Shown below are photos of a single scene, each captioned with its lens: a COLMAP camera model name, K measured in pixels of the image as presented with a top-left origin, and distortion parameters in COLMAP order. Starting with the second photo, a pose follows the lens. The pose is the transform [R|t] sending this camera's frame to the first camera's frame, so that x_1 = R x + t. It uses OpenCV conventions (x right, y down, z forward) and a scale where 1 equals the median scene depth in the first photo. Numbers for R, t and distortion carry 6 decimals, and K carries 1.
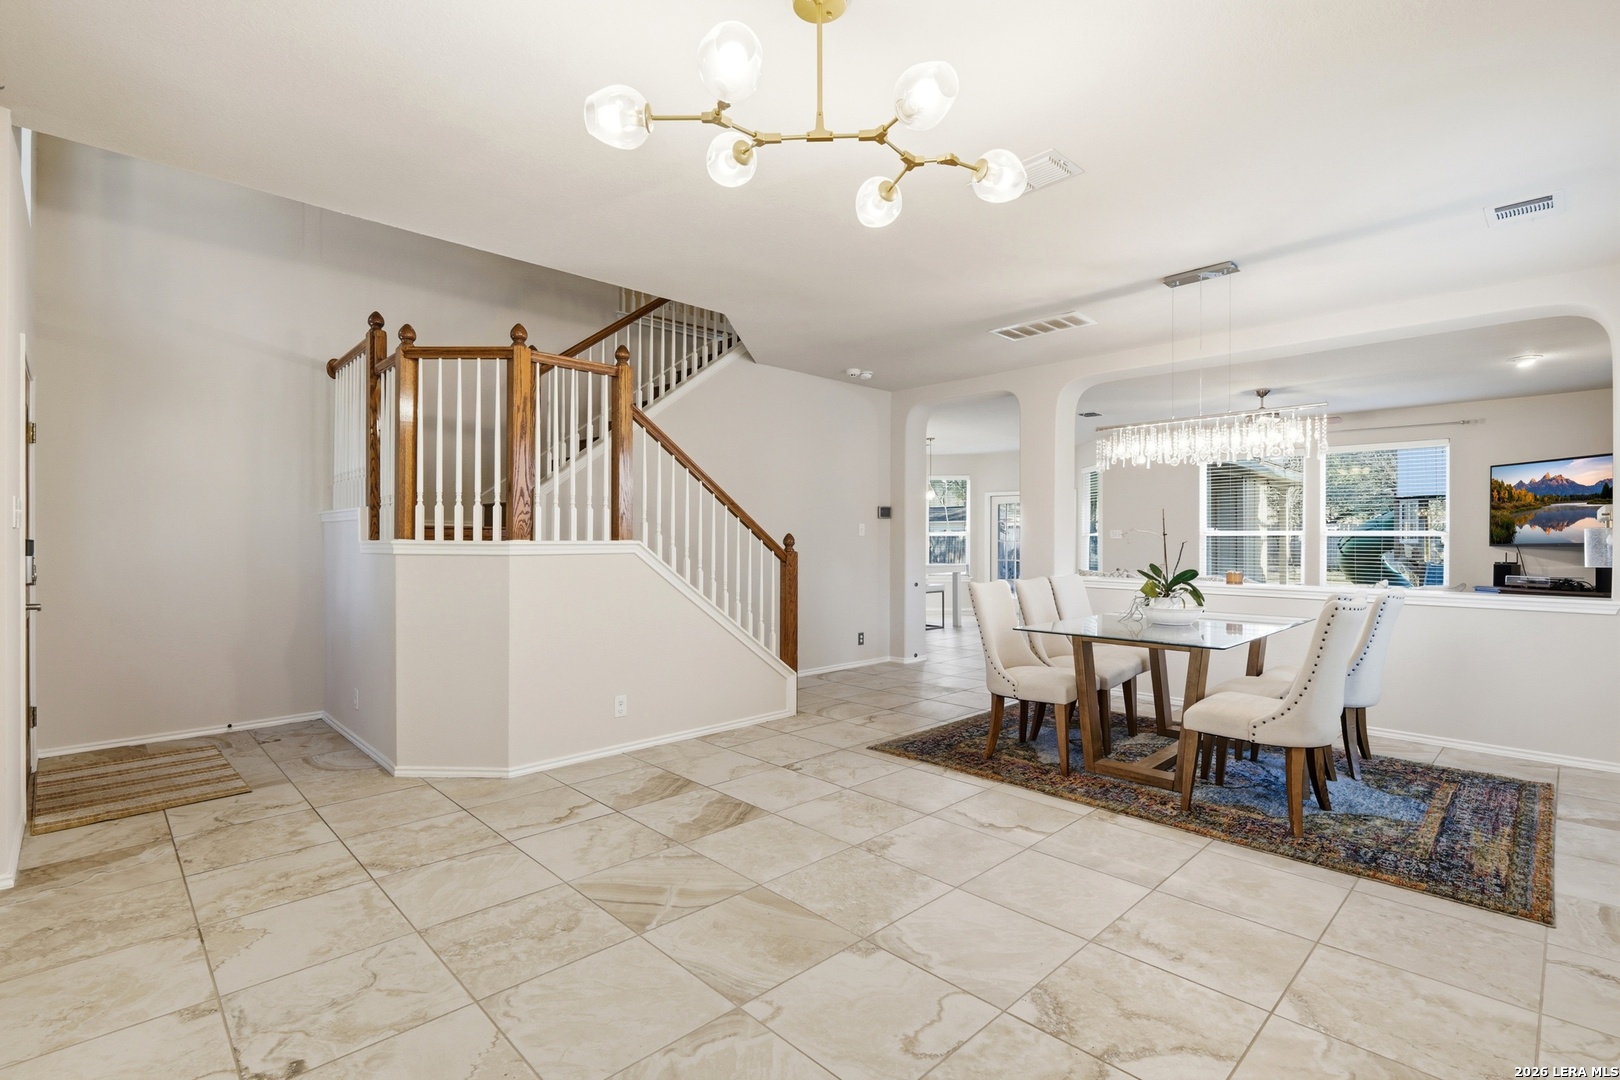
lens RADIAL K [[755.9, 0, 810.9], [0, 755.9, 533.4], [0, 0, 1]] dist [-0.007598, 0.001498]
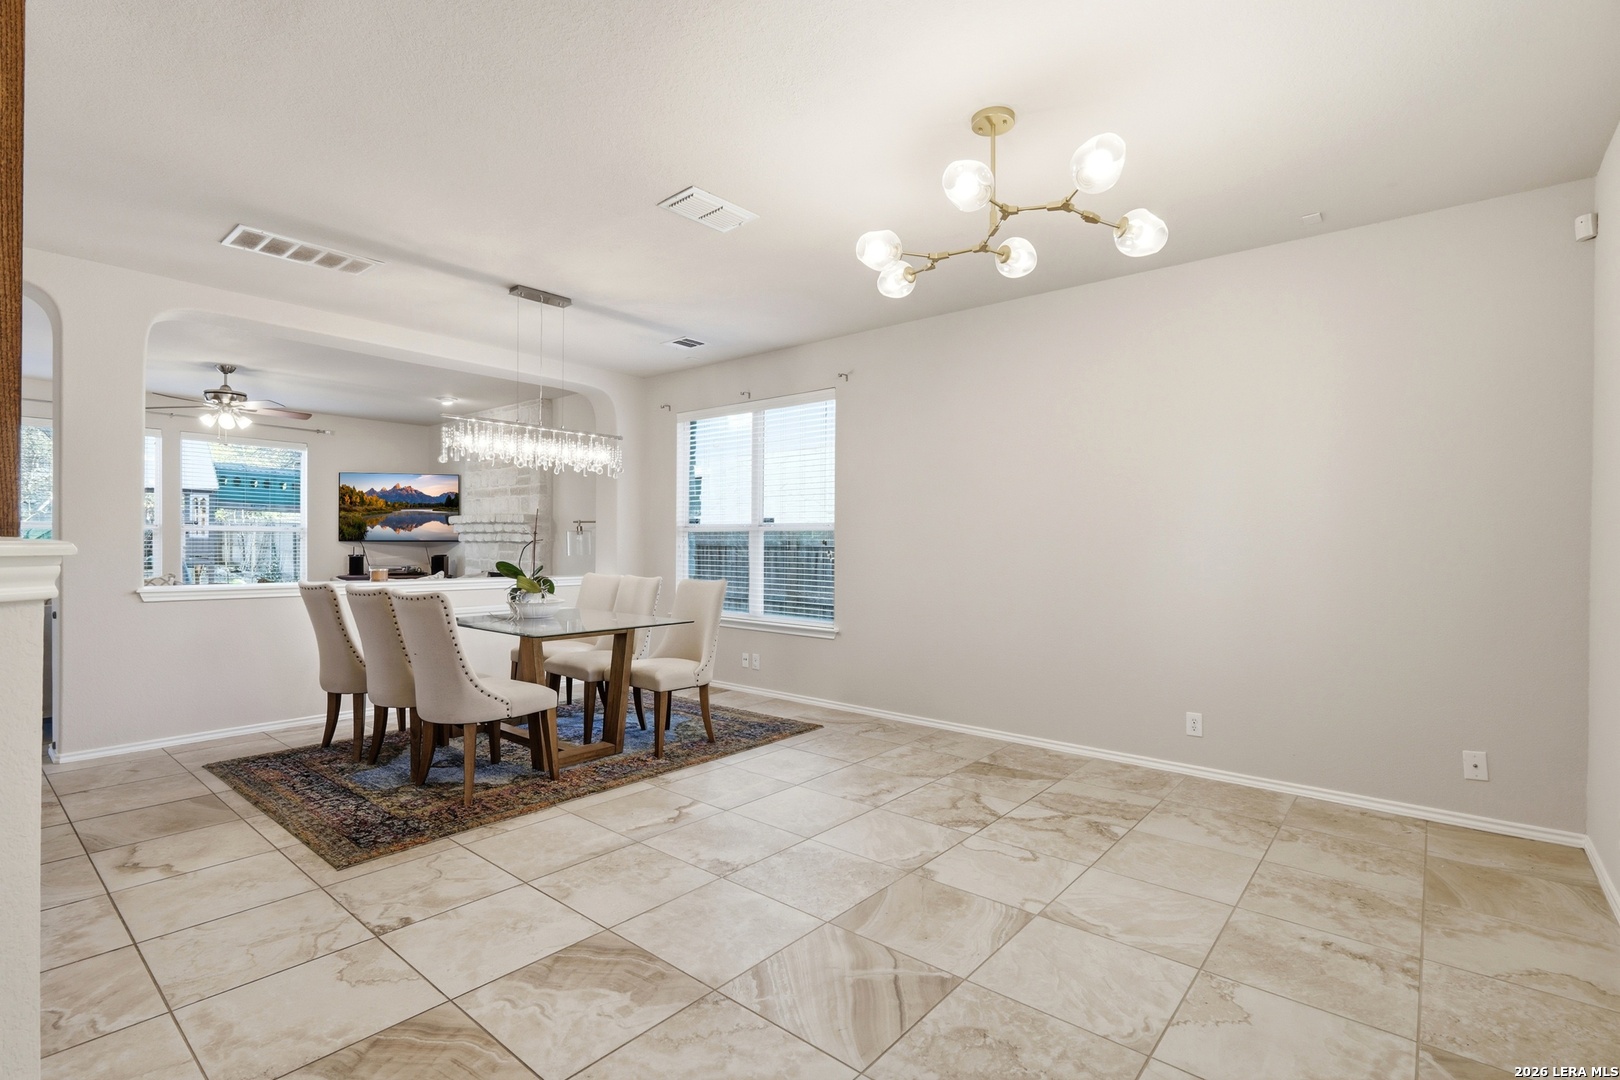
lens RADIAL K [[755.9, 0, 806.5], [0, 755.9, 547.0], [0, 0, 1]] dist [-0.007598, 0.001498]
pose [[-0.103131, -0.010442, 0.994613, -0.692320], [-0.018860, 0.999786, 0.008541, 0.004519], [-0.994489, -0.017877, -0.103306, 0.808982]]
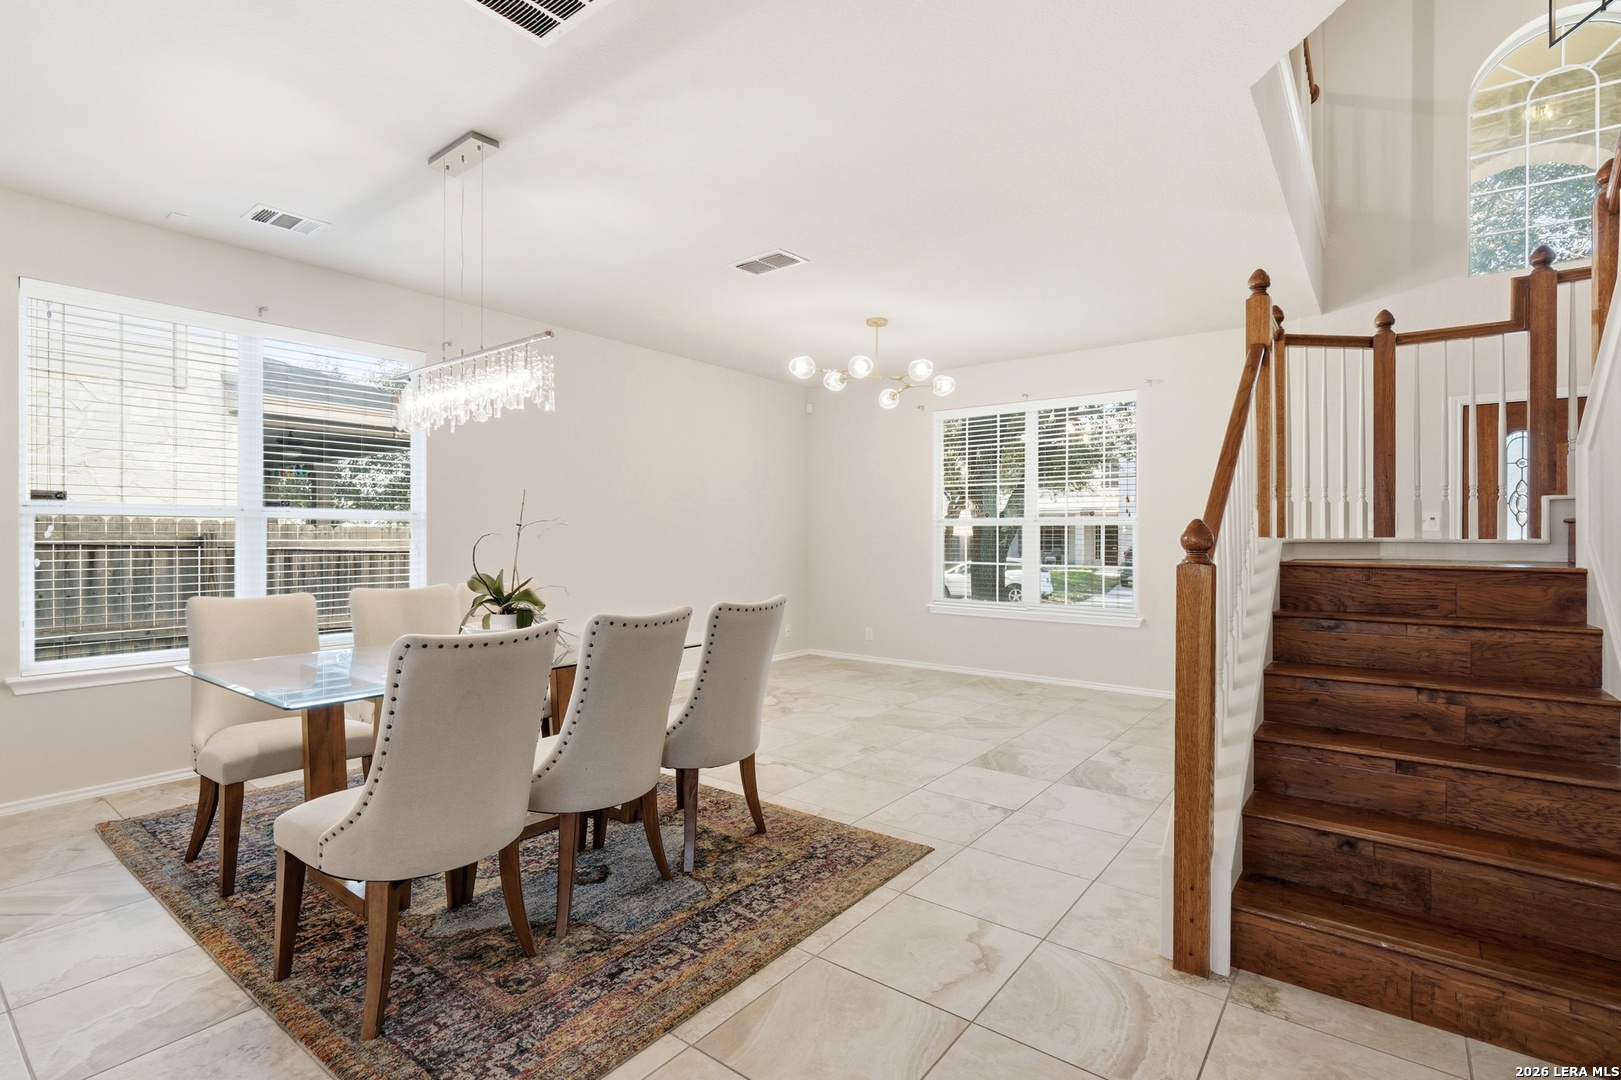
lens RADIAL K [[756.4, 0, 825.1], [0, 756.4, 535.9], [0, 0, 1]] dist [-0.007598, 0.001498]
pose [[-0.986851, -0.006545, -0.161499, 0.328147], [-0.004914, 0.999933, -0.010493, 0.020365], [0.161557, -0.009561, -0.986817, 1.943523]]
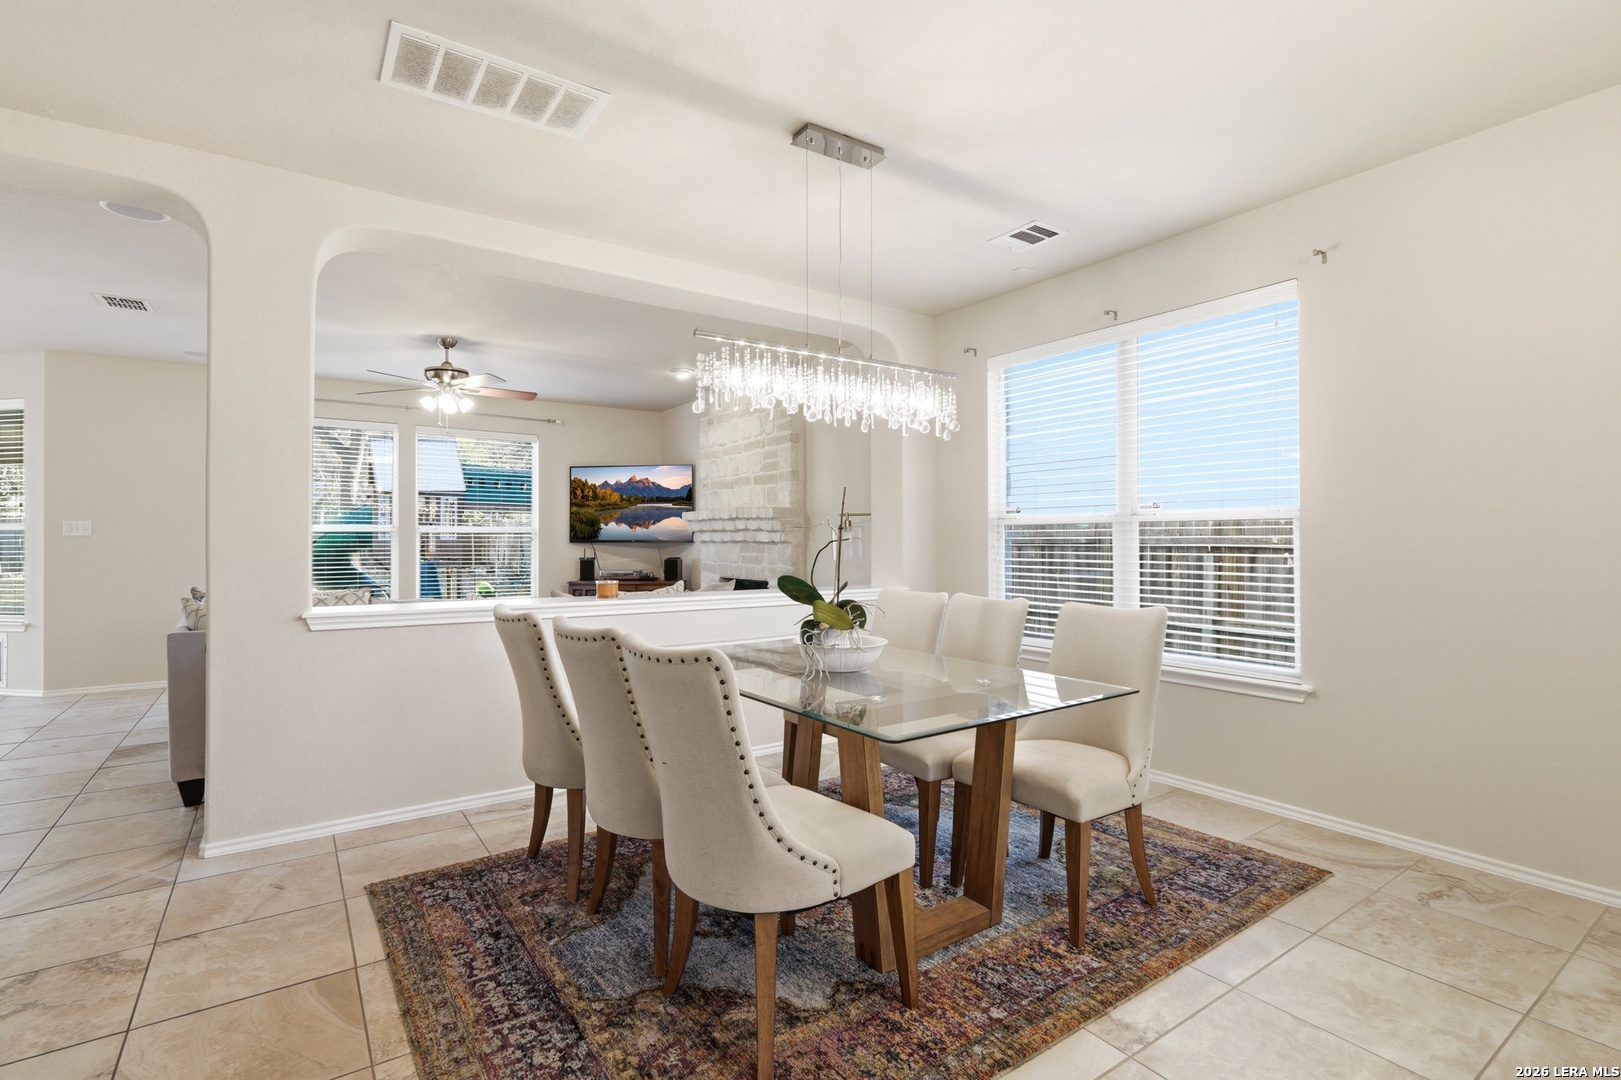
lens RADIAL K [[756.4, 0, 806.0], [0, 756.4, 534.3], [0, 0, 1]] dist [-0.007598, 0.001498]
pose [[0.162529, 0.002211, 0.986701, -0.177813], [-0.008871, 0.999960, -0.000780, 0.007604], [-0.986664, -0.008626, 0.162542, 1.024836]]
